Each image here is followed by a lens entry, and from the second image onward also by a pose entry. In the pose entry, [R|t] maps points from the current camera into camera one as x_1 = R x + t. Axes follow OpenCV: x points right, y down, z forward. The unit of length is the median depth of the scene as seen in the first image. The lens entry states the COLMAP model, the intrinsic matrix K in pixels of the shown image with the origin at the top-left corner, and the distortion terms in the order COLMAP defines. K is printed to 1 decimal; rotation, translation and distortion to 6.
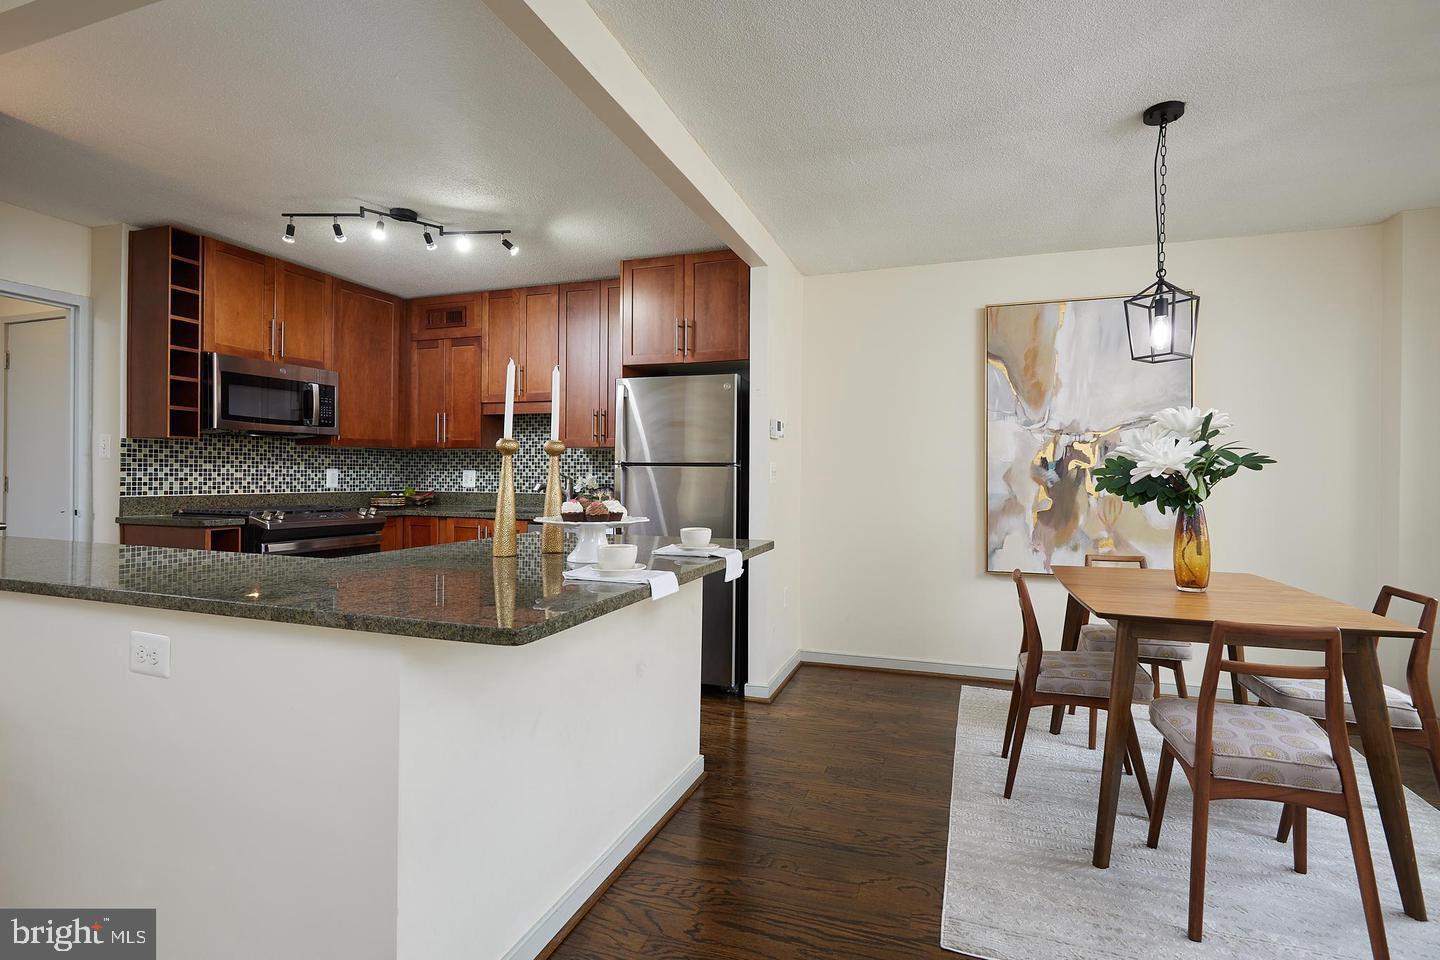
lens RADIAL K [[676.6, 0, 715.9], [0, 676.6, 473.1], [0, 0, 1]] dist [-0.017549, 0.000226]
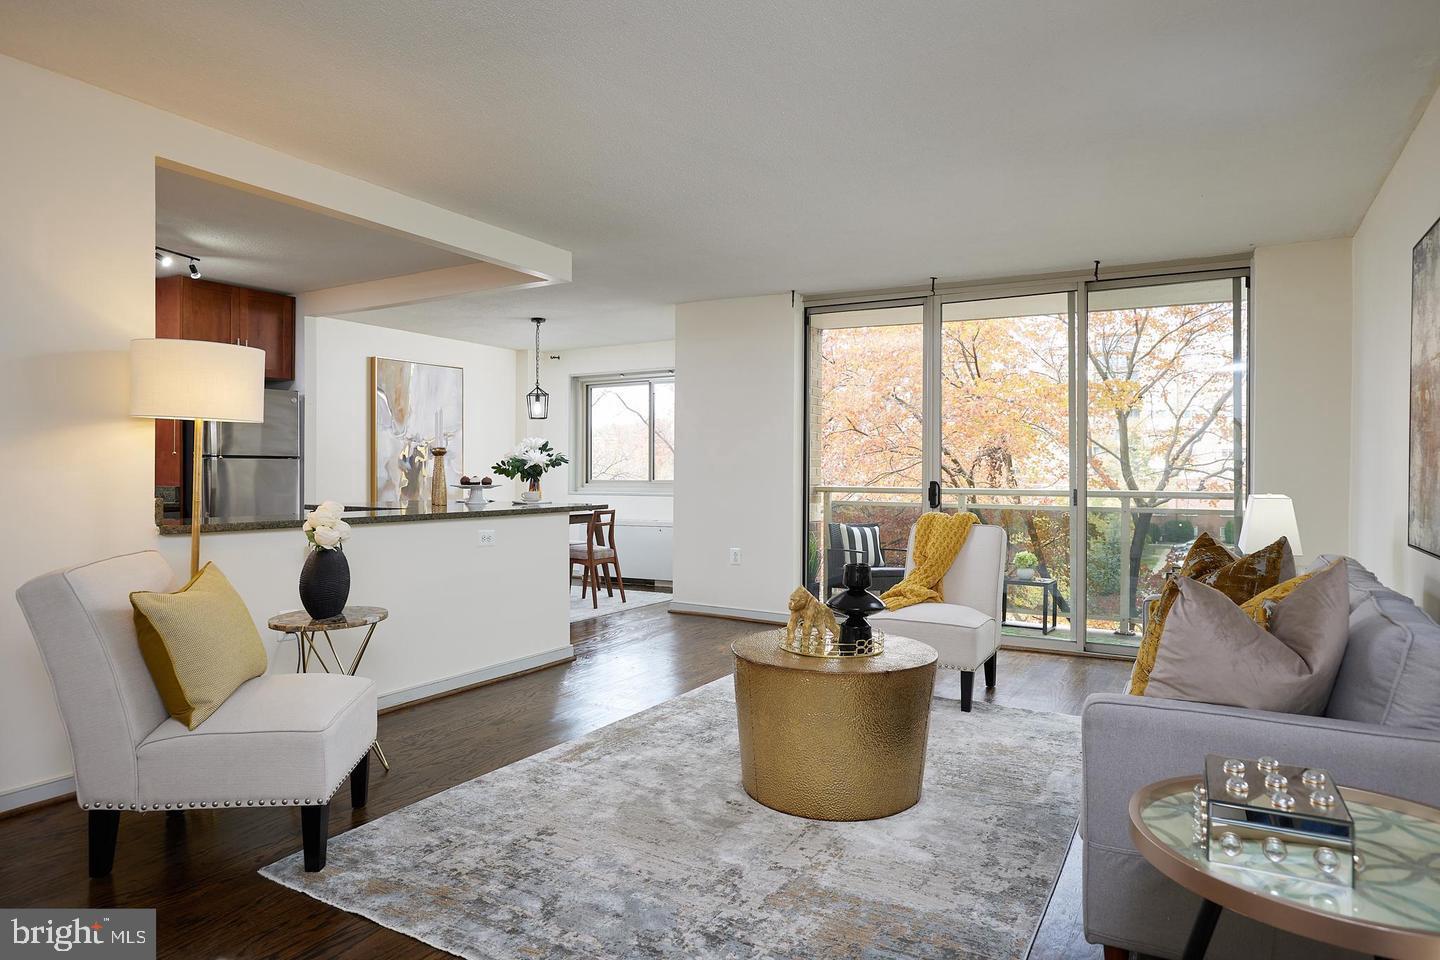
lens RADIAL K [[875.2, 0, 731.5], [0, 875.2, 476.7], [0, 0, 1]] dist [0.004390, 0.000036]
pose [[0.166211, -0.014553, 0.985983, -1.471200], [-0.003942, 0.999873, 0.015422, -0.005015], [-0.986082, -0.006450, 0.166133, -0.149941]]
